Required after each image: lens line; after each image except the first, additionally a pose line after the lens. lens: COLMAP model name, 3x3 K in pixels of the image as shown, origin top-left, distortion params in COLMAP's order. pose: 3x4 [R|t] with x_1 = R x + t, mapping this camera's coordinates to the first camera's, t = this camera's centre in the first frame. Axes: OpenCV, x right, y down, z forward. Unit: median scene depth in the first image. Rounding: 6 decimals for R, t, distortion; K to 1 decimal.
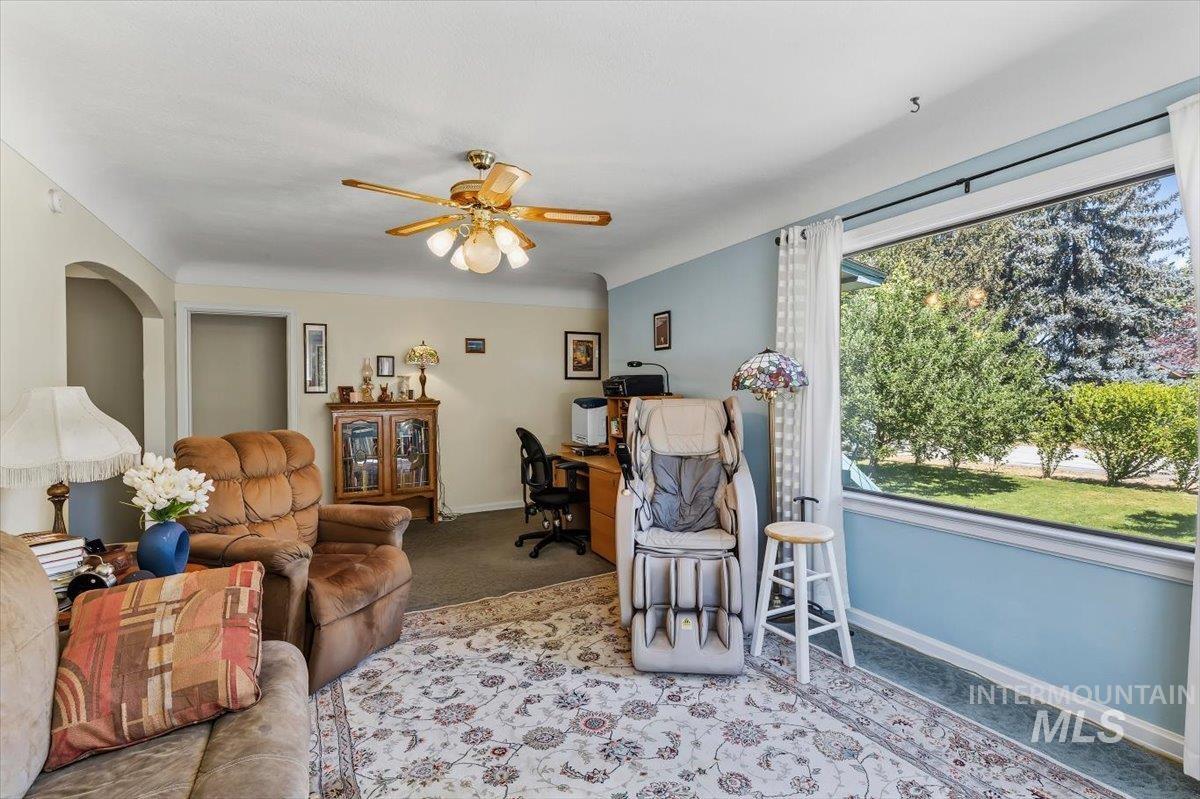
lens RADIAL K [[543.3, 0, 594.4], [0, 543.3, 397.4], [0, 0, 1]] dist [0.008074, 0.000298]
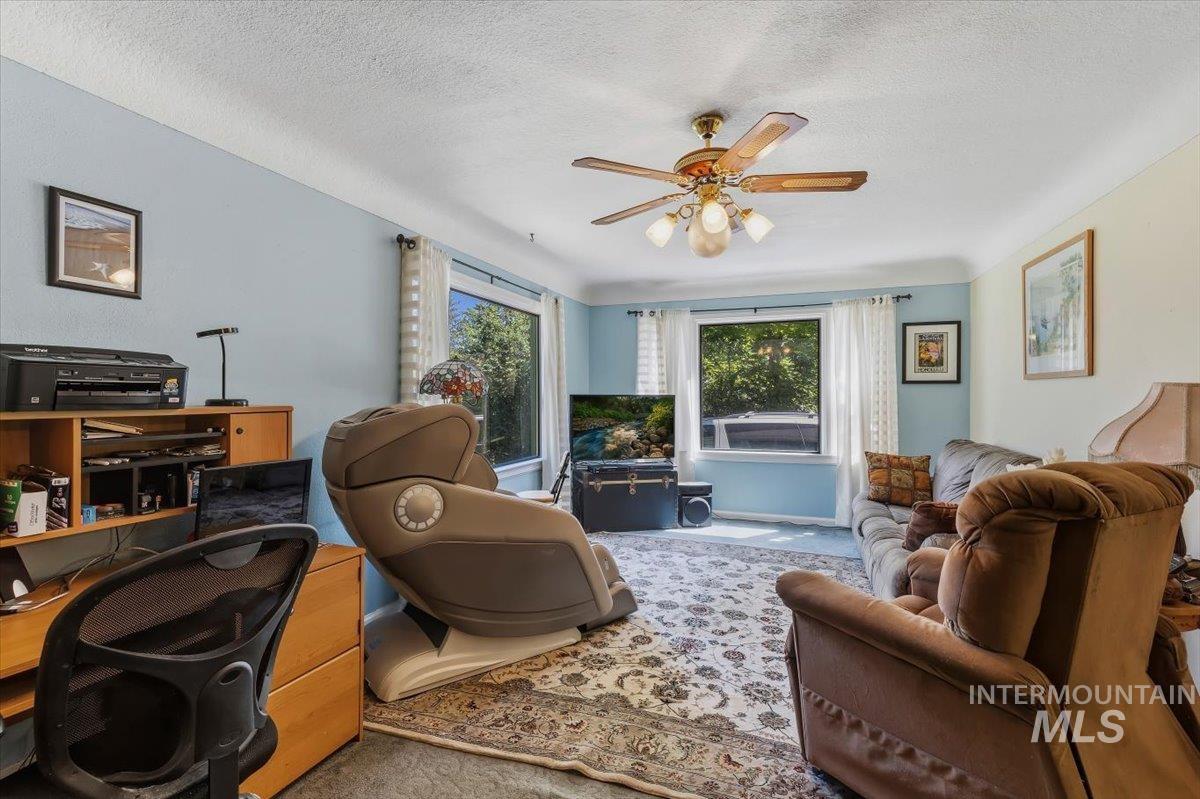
lens RADIAL K [[543.3, 0, 597.8], [0, 543.3, 393.0], [0, 0, 1]] dist [0.008074, 0.000298]
pose [[-0.677639, 0.018841, 0.735154, -0.796701], [0.015815, 0.999814, -0.011045, -0.006174], [-0.735225, 0.004142, -0.677811, 1.887784]]
